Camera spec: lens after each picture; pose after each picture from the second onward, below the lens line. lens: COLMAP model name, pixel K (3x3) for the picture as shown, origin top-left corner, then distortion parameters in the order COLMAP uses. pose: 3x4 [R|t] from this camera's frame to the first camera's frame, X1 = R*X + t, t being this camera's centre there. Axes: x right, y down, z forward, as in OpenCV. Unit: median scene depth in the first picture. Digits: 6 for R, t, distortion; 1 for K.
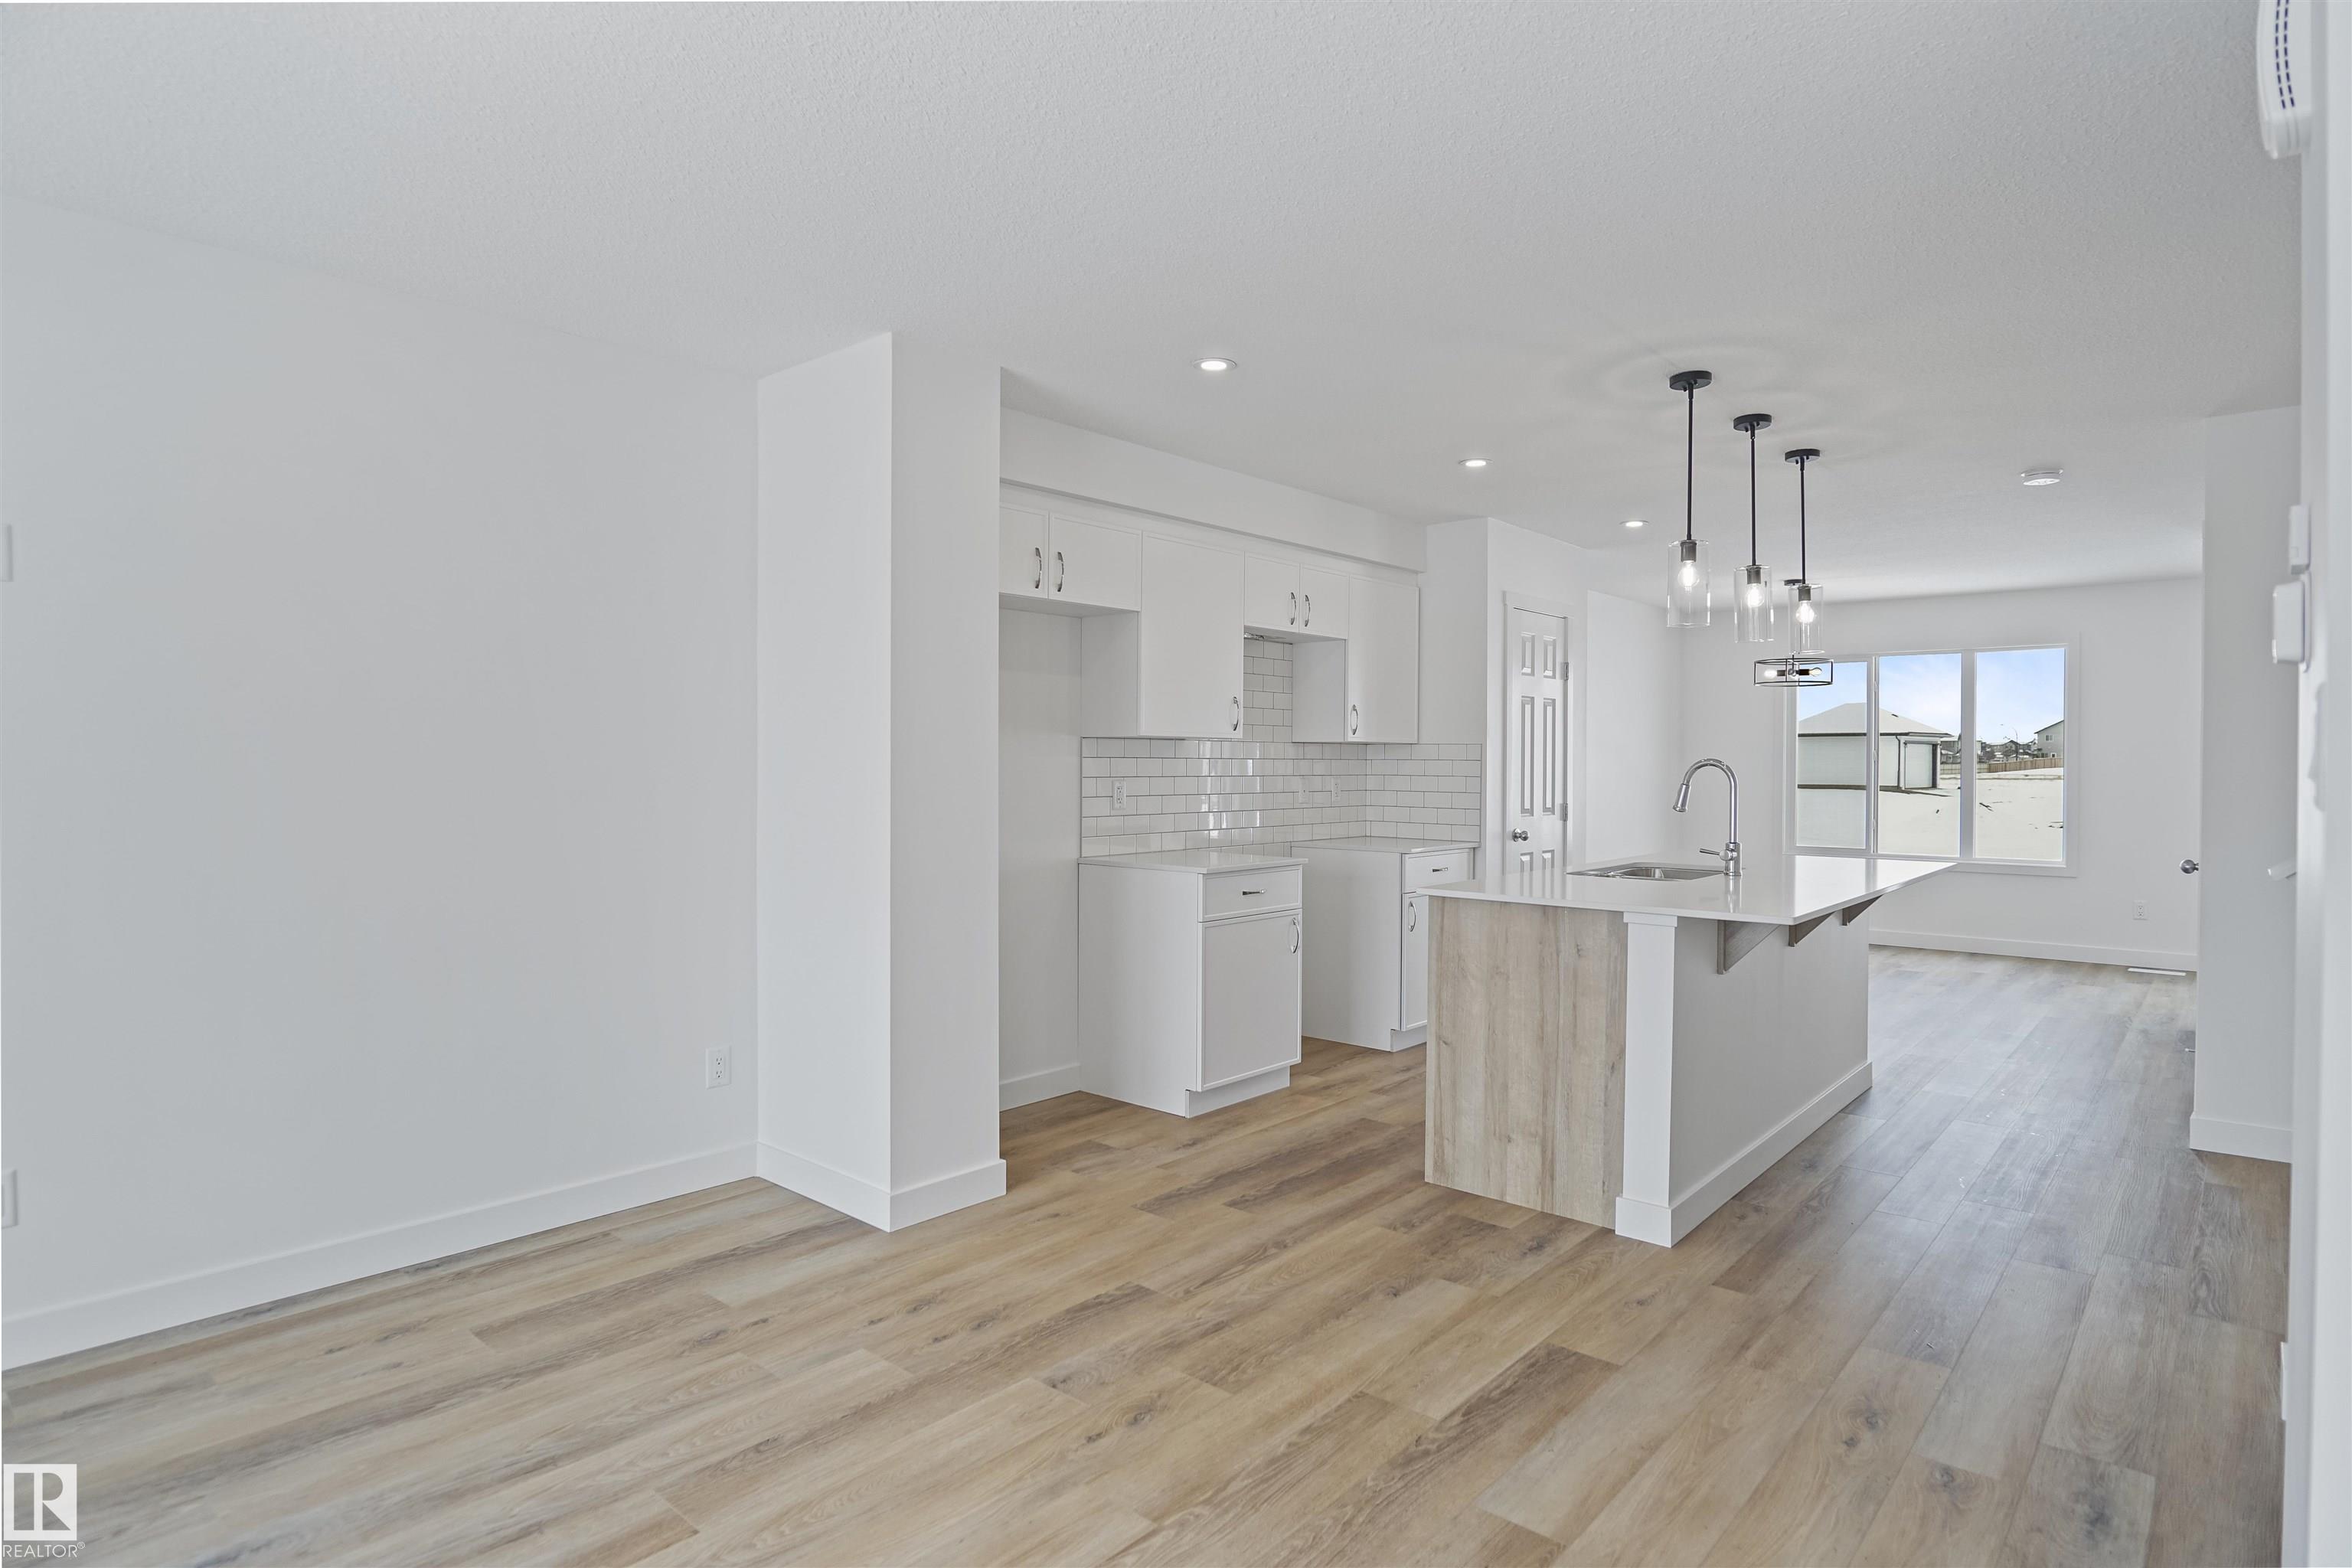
lens RADIAL K [[1269.0, 0, 1181.6], [0, 1269.0, 737.6], [0, 0, 1]] dist [-0.029655, 0.007970]
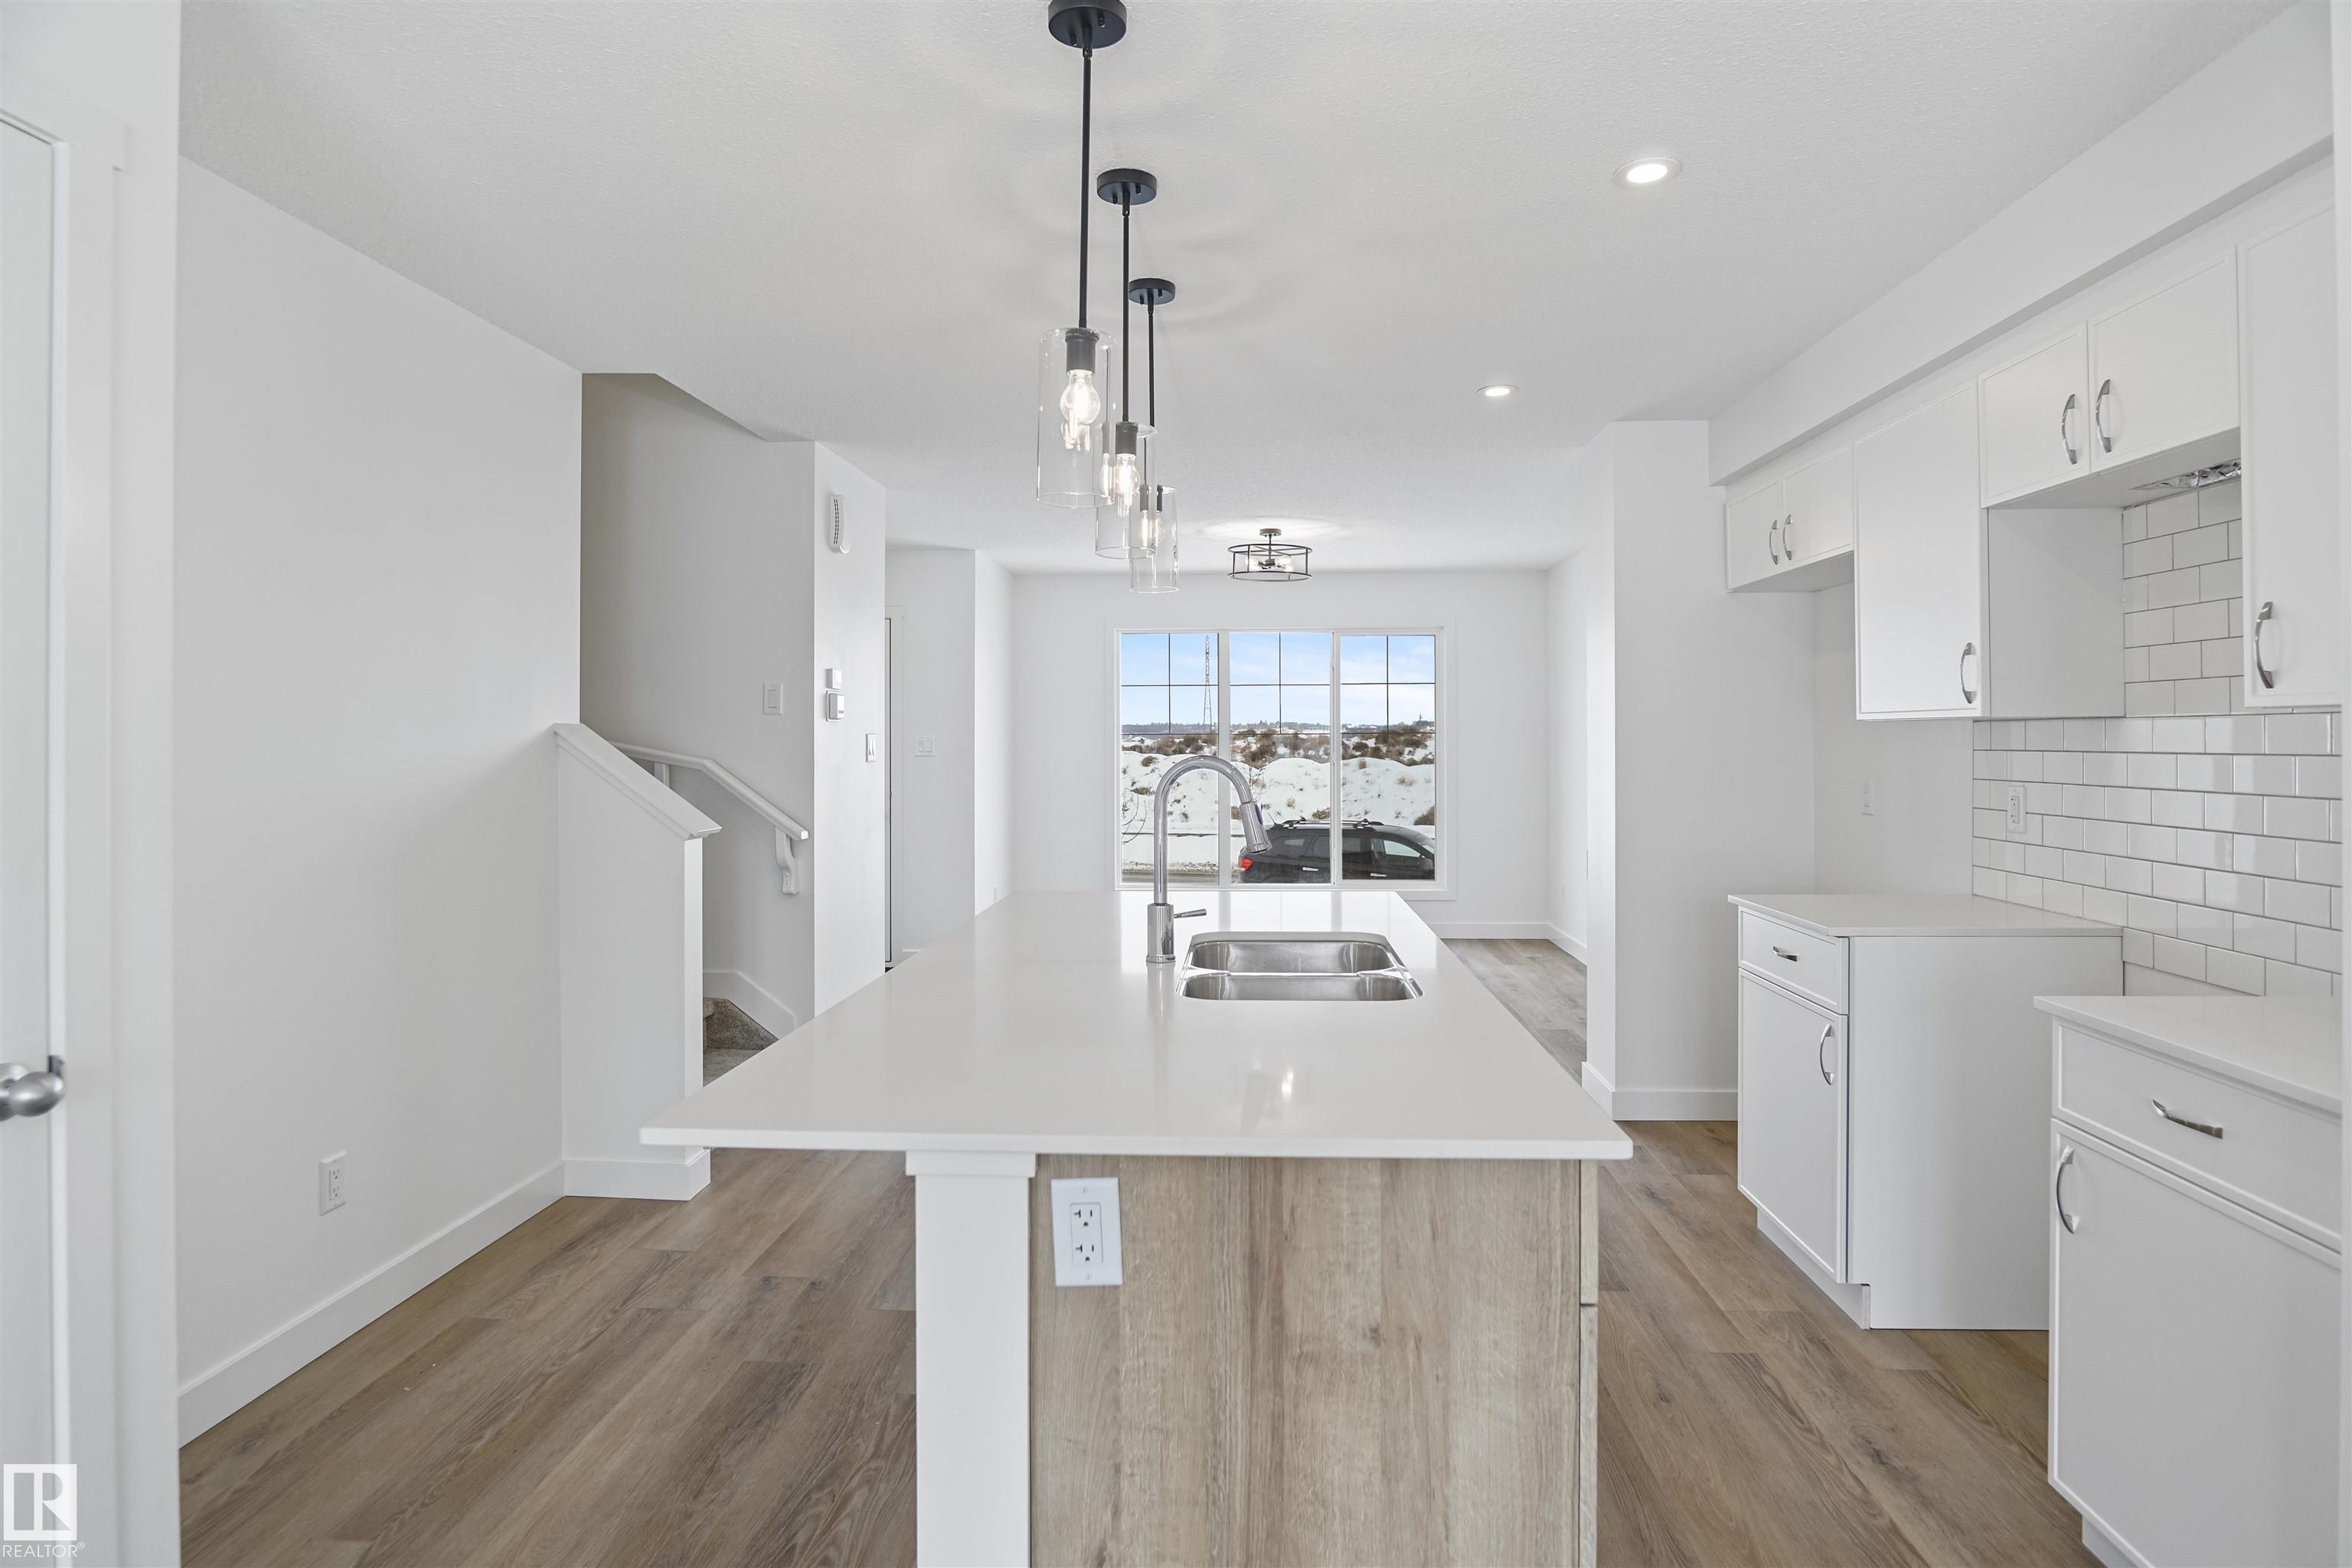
lens RADIAL K [[1269.0, 0, 1181.6], [0, 1269.0, 737.6], [0, 0, 1]] dist [-0.029655, 0.007970]
pose [[-0.787629, -0.003399, -0.616140, 0.871989], [0.010631, 0.999761, -0.019106, 0.021925], [0.616058, -0.021598, -0.787405, 1.630414]]
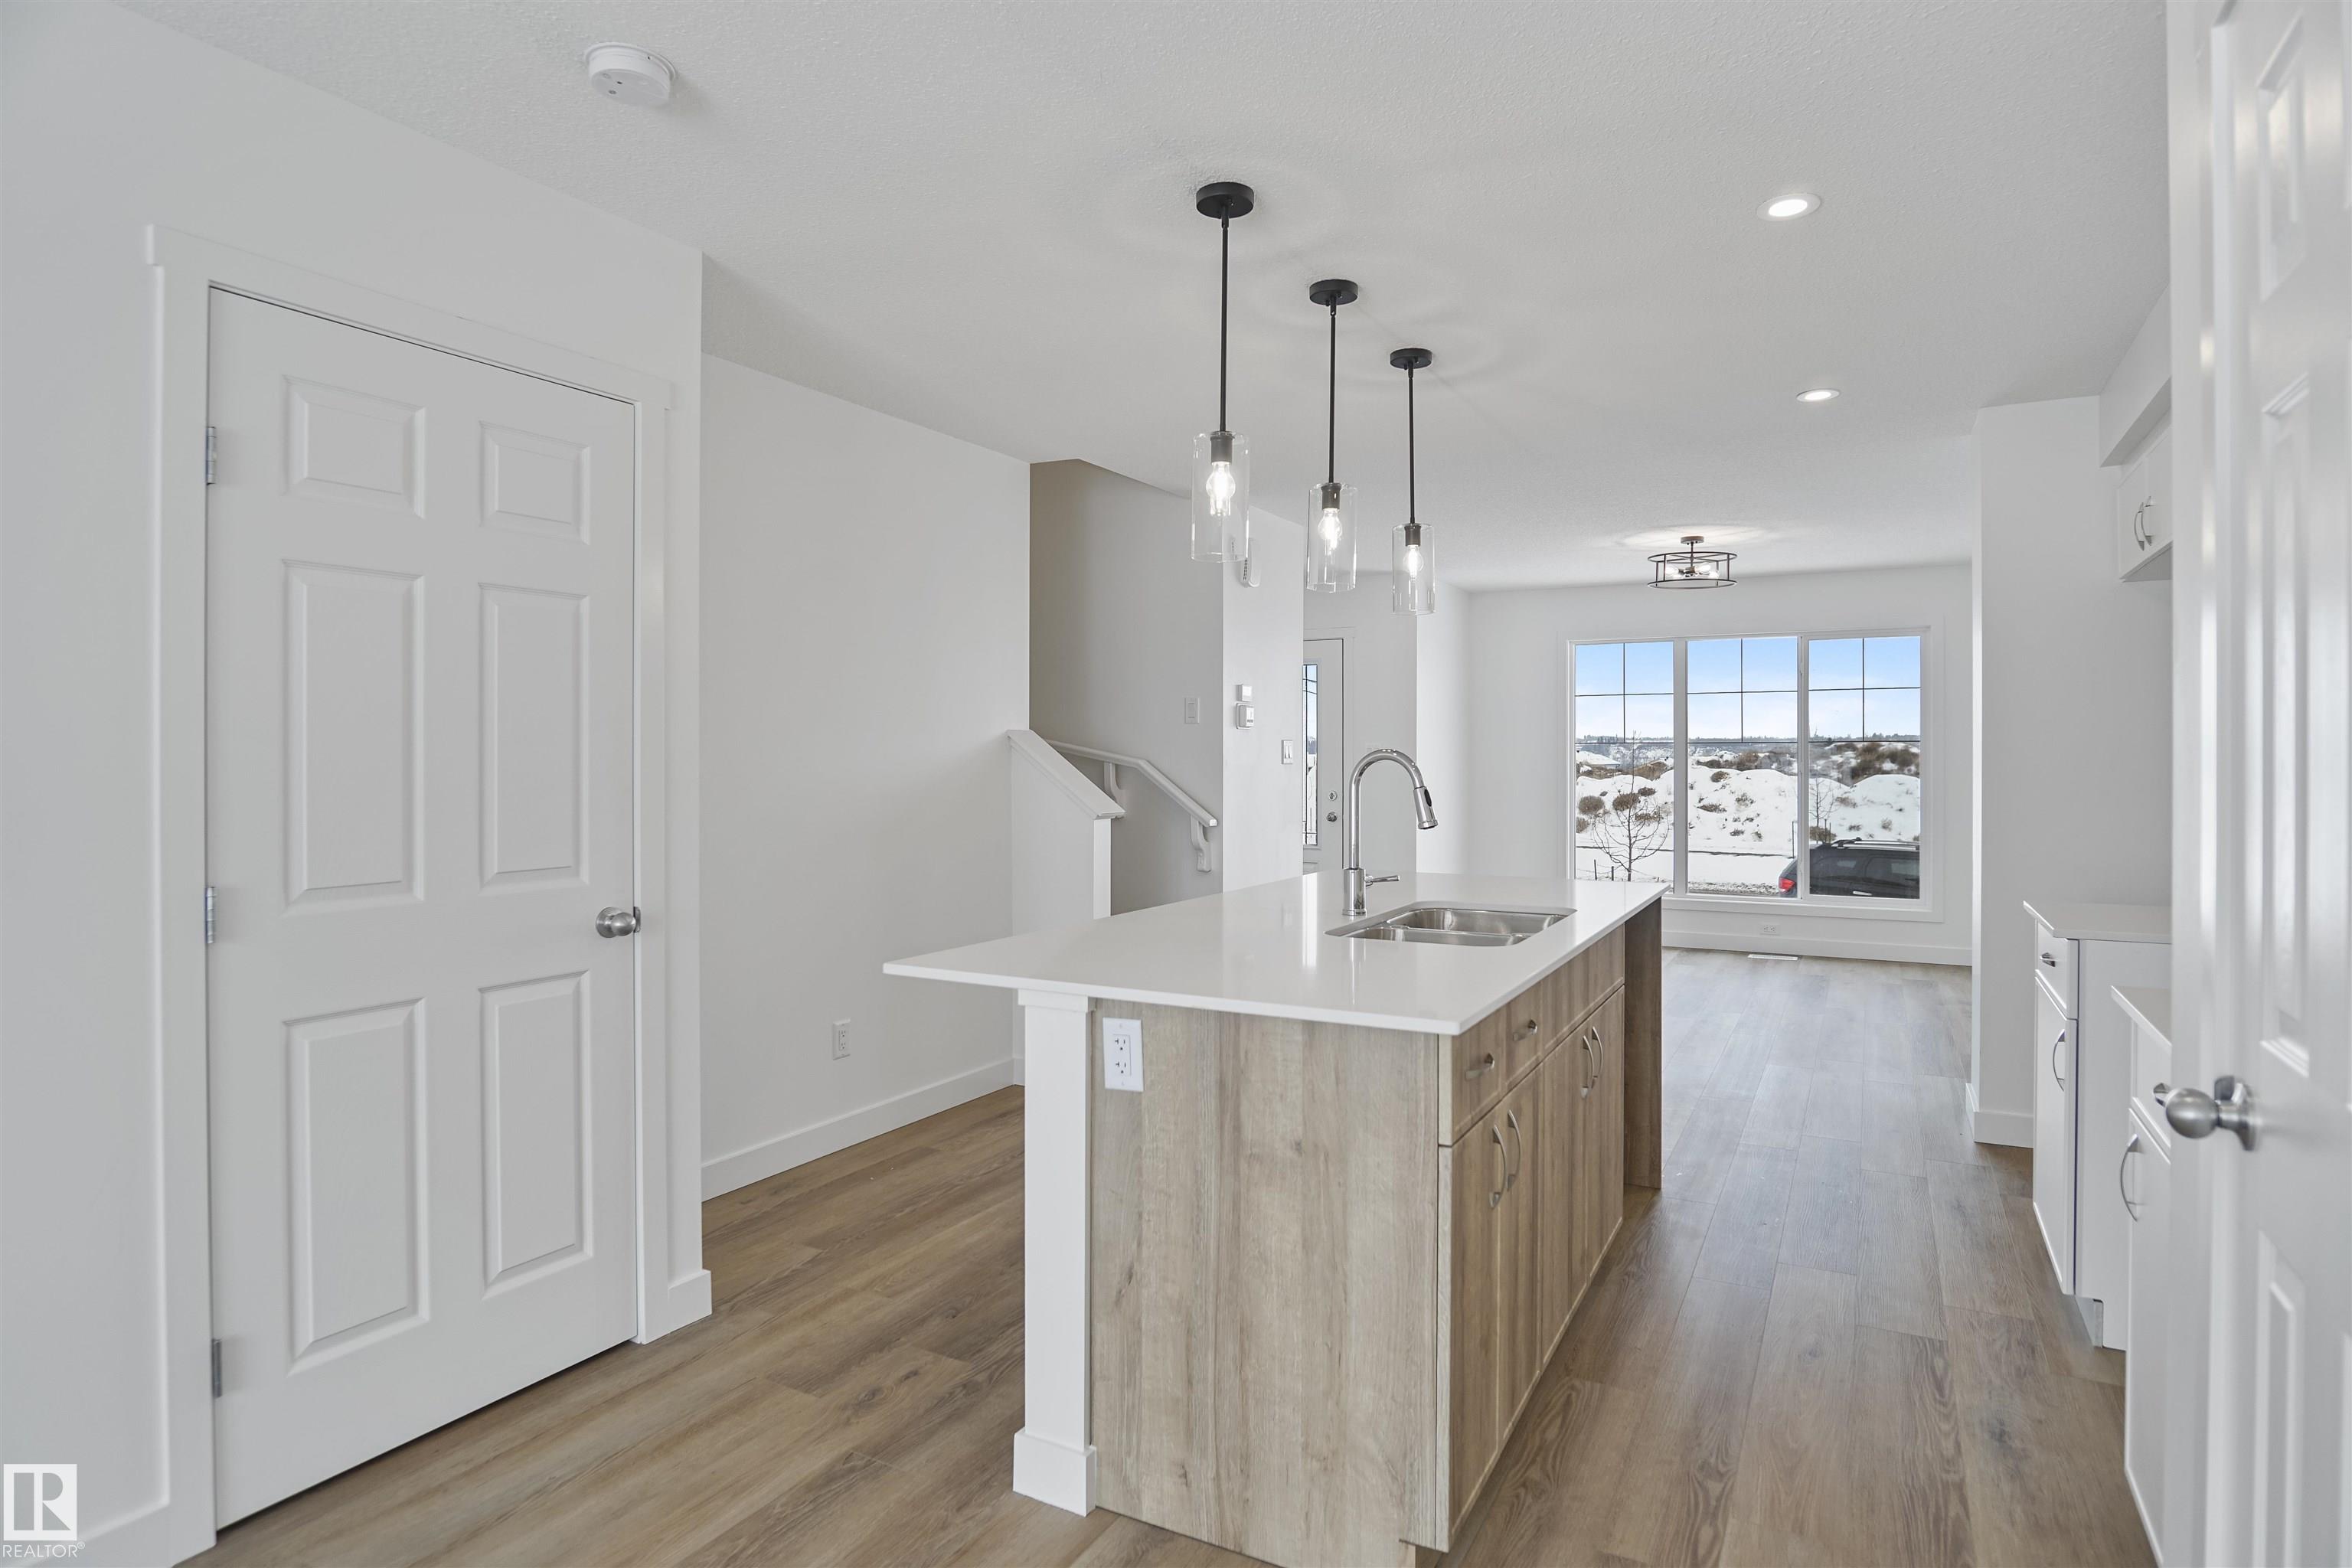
lens RADIAL K [[1259.8, 0, 1183.4], [0, 1259.8, 759.0], [0, 0, 1]] dist [-0.027933, 0.002522]
pose [[-0.975958, -0.004242, -0.217916, 0.763338], [-0.000881, 0.999879, -0.015517, 0.036908], [0.217956, -0.014952, -0.975844, 1.864997]]
